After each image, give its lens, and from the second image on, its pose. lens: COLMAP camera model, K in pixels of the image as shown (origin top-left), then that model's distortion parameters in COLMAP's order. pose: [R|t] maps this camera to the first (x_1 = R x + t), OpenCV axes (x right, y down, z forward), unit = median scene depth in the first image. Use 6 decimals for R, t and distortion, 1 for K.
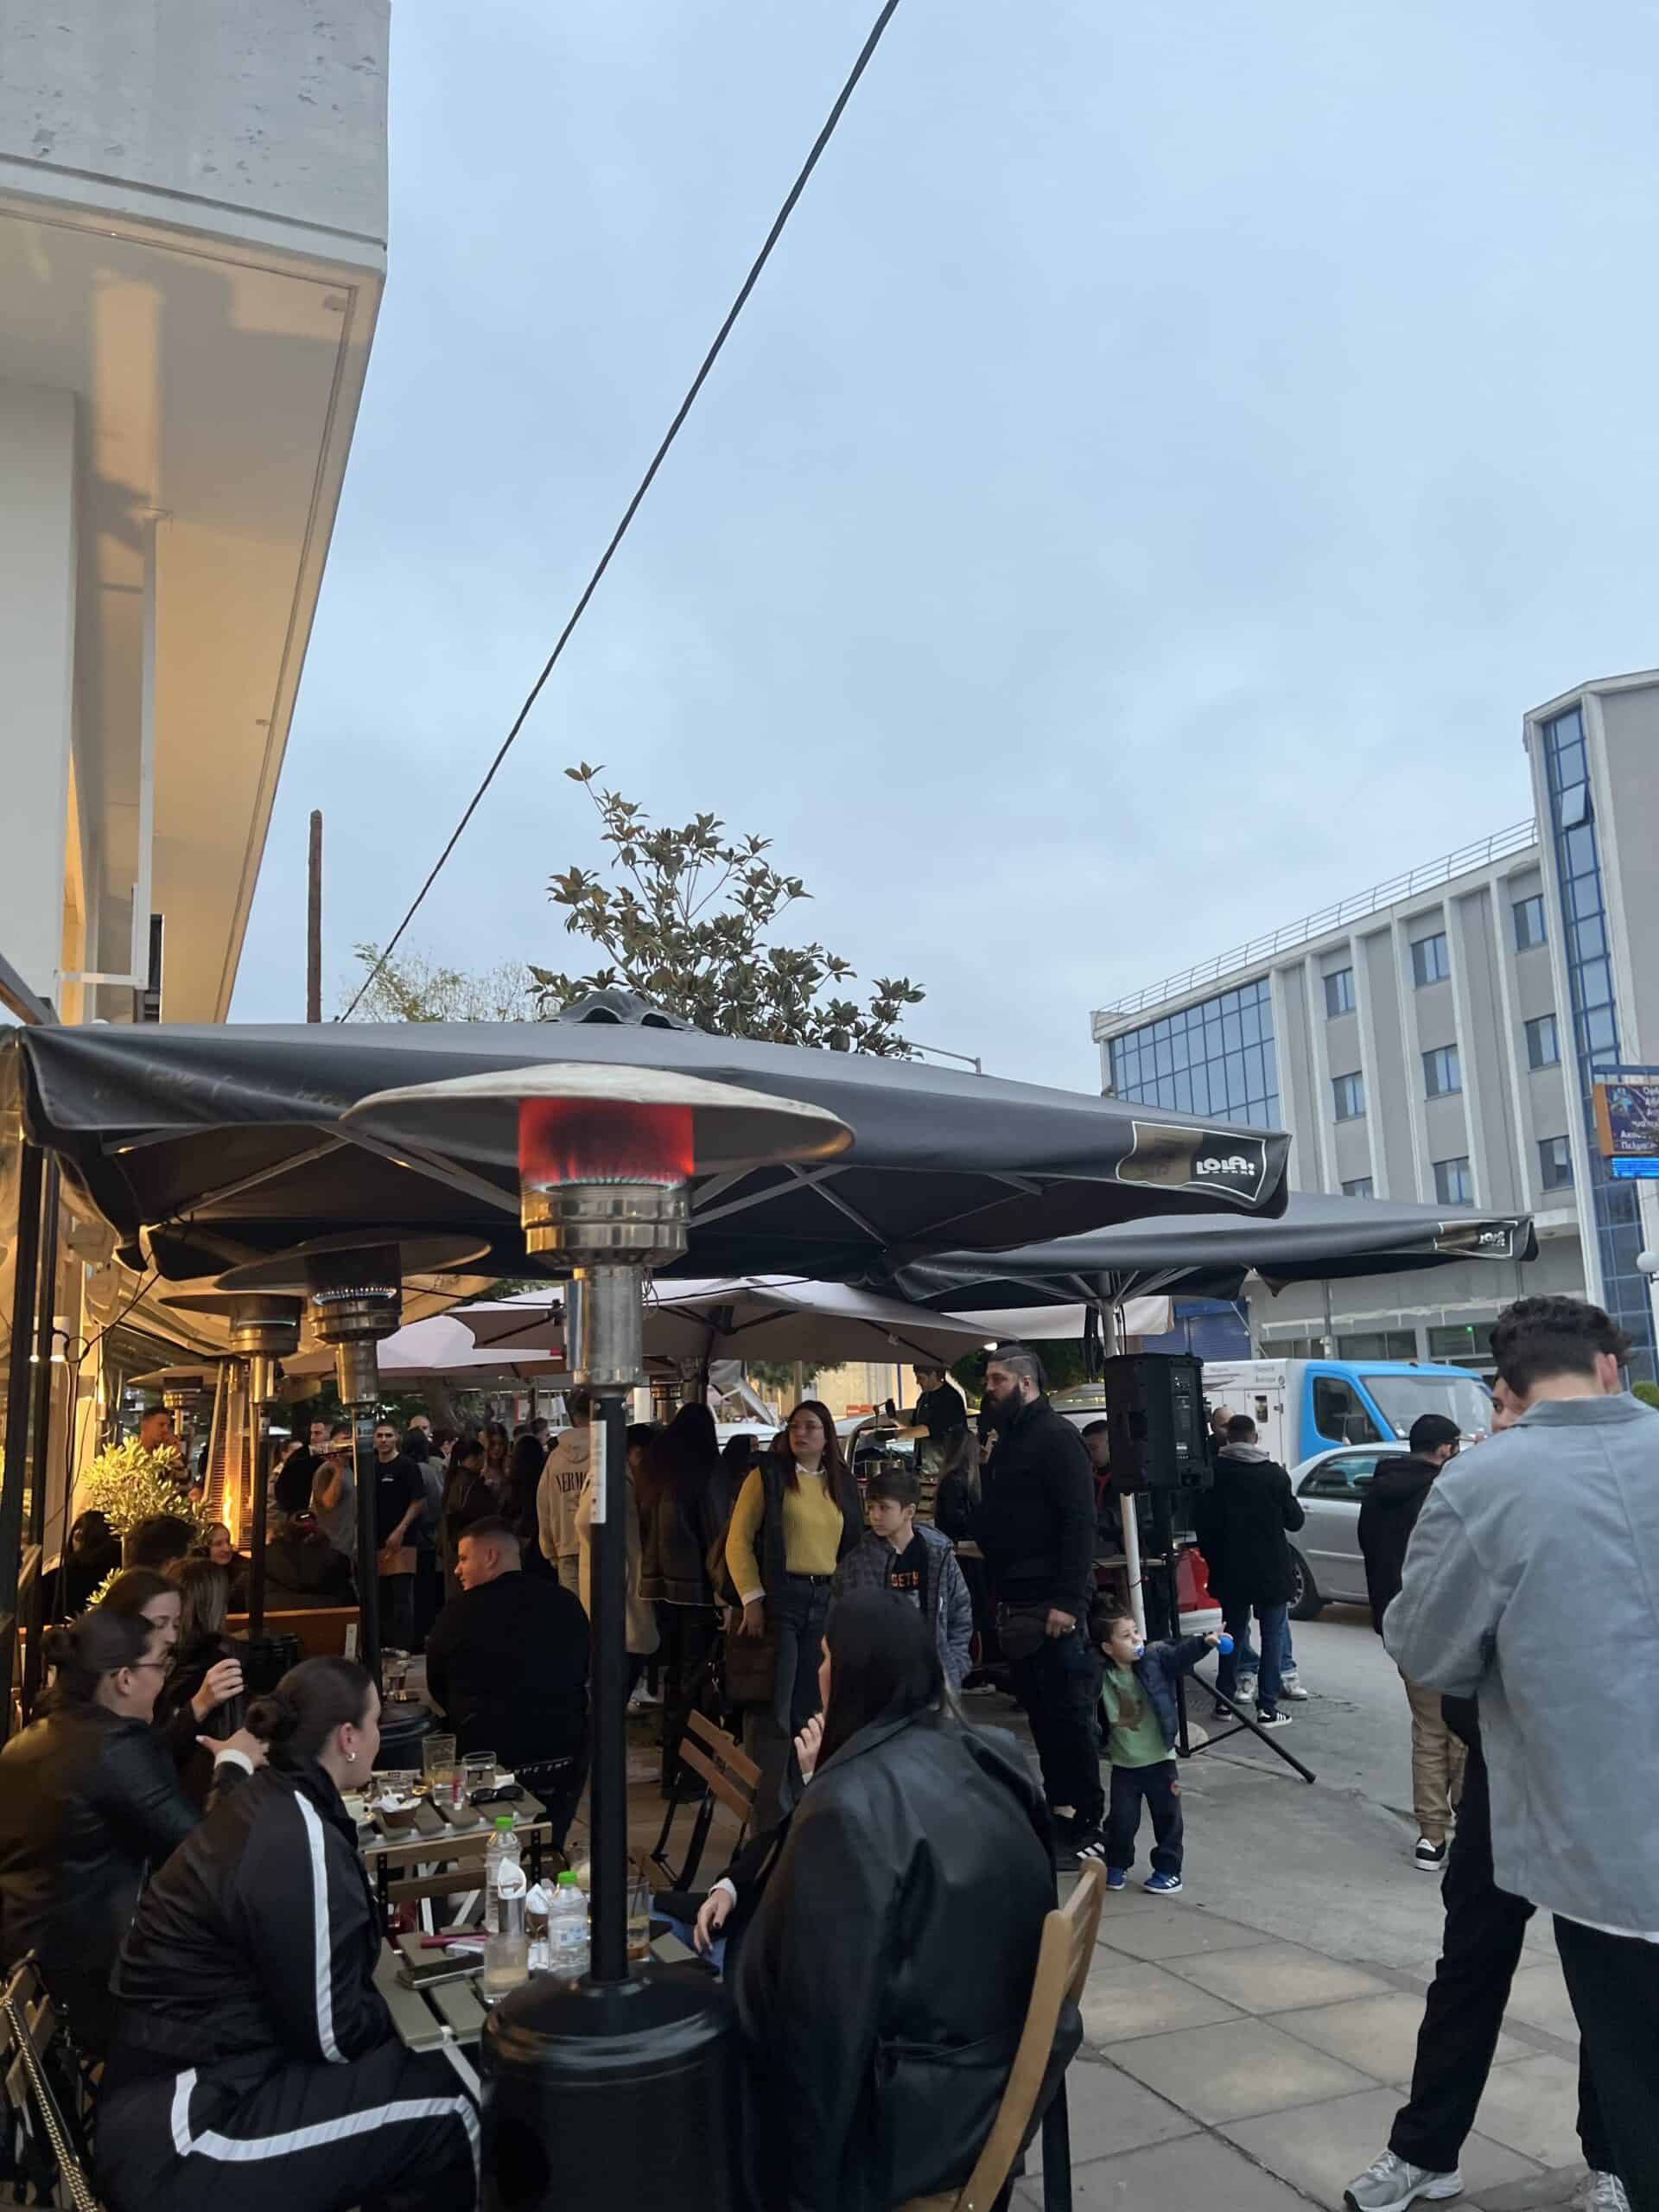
lens RADIAL K [[1680.4, 0, 829.5], [0, 1680.4, 1114.5], [0, 0, 1]] dist [0.032072, -0.018750]
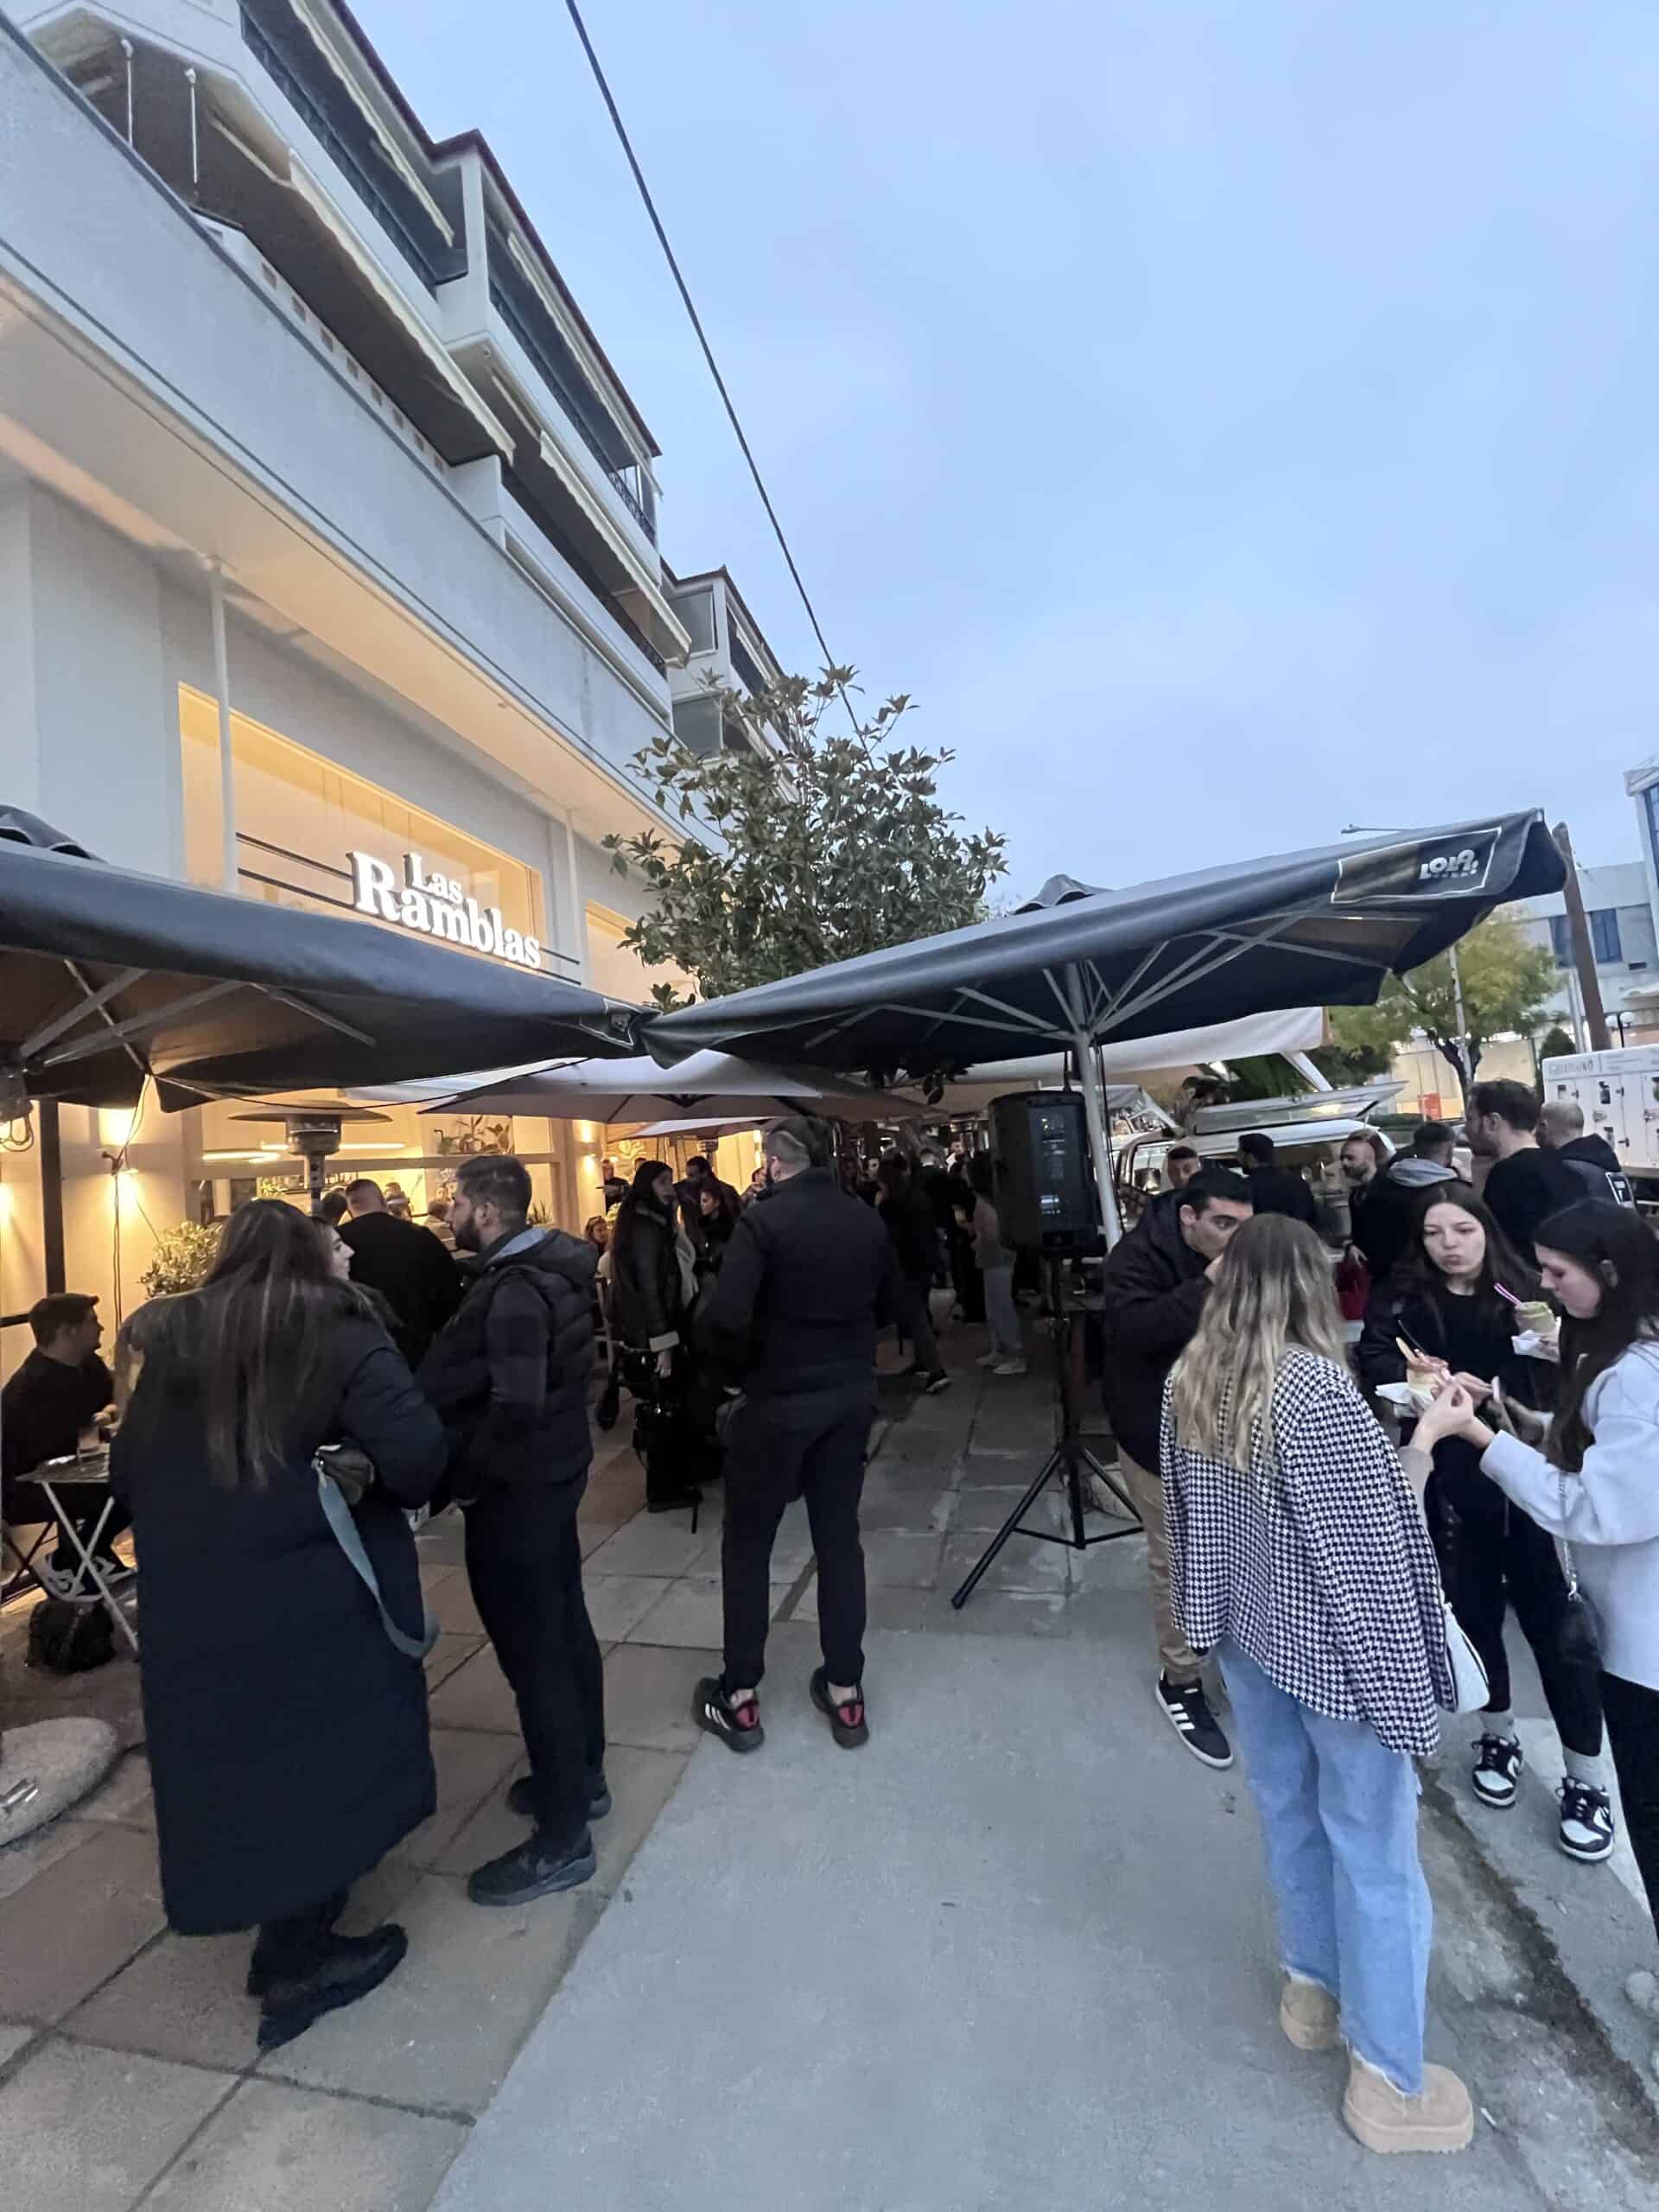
lens RADIAL K [[895.5, 0, 828.1], [0, 895.5, 1094.4], [0, 0, 1]] dist [-0.002619, -0.000162]
pose [[0.811749, -0.071059, -0.579668, 0.189730], [0.161891, 0.981051, 0.106444, 0.040342], [0.561120, -0.180249, 0.807871, 0.292424]]
